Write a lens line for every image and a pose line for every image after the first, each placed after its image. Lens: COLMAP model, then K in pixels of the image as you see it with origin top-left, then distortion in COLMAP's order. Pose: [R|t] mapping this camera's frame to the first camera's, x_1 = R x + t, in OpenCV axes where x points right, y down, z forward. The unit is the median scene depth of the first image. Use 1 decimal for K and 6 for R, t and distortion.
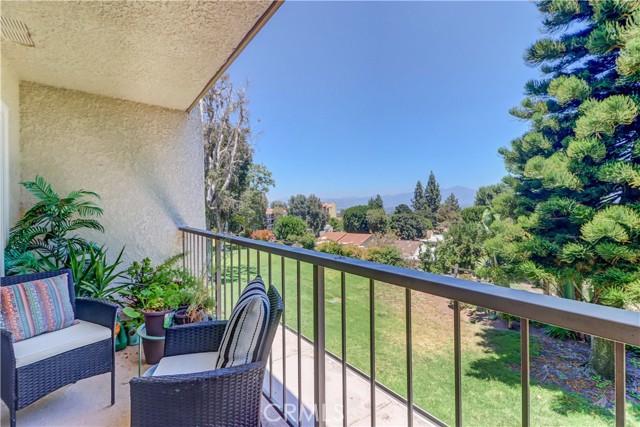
lens RADIAL K [[296.4, 0, 323.8], [0, 296.4, 209.1], [0, 0, 1]] dist [0.017607, -0.011277]
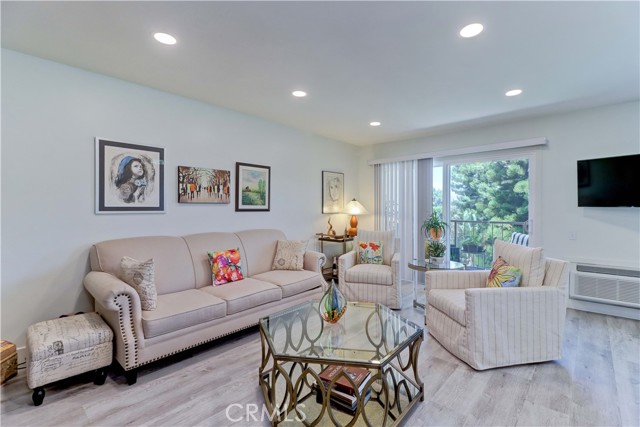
lens RADIAL K [[296.4, 0, 328.5], [0, 296.4, 210.0], [0, 0, 1]] dist [0.017607, -0.011277]
pose [[0.974342, 0.014369, 0.224612, -0.603599], [-0.016494, 0.999835, 0.007587, -0.002012], [-0.224466, -0.011097, 0.974419, -0.338157]]
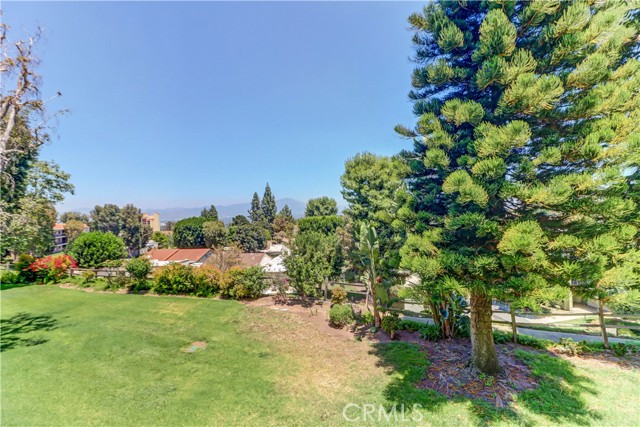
lens RADIAL K [[296.4, 0, 322.3], [0, 296.4, 208.2], [0, 0, 1]] dist [0.017607, -0.011277]
pose [[0.853731, 0.003357, 0.520704, -0.147410], [0.016821, 0.999280, -0.034022, -0.022166], [-0.520443, 0.037804, 0.853059, 0.311720]]
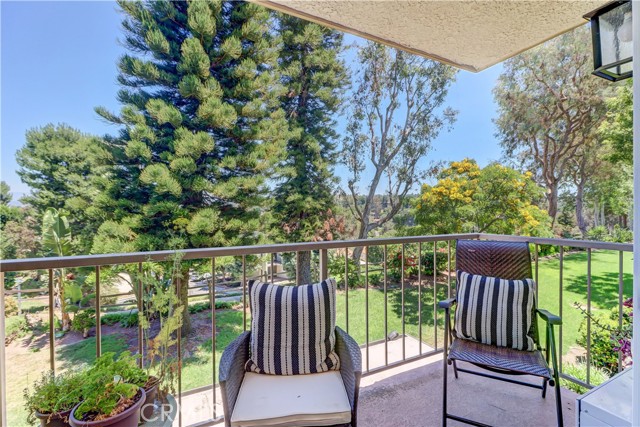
lens RADIAL K [[296.4, 0, 327.5], [0, 296.4, 208.6], [0, 0, 1]] dist [0.017607, -0.011277]
pose [[0.156613, 0.006031, 0.987642, -0.242767], [-0.001020, 0.999982, -0.005945, -0.001808], [-0.987659, -0.000077, 0.156617, 0.131679]]
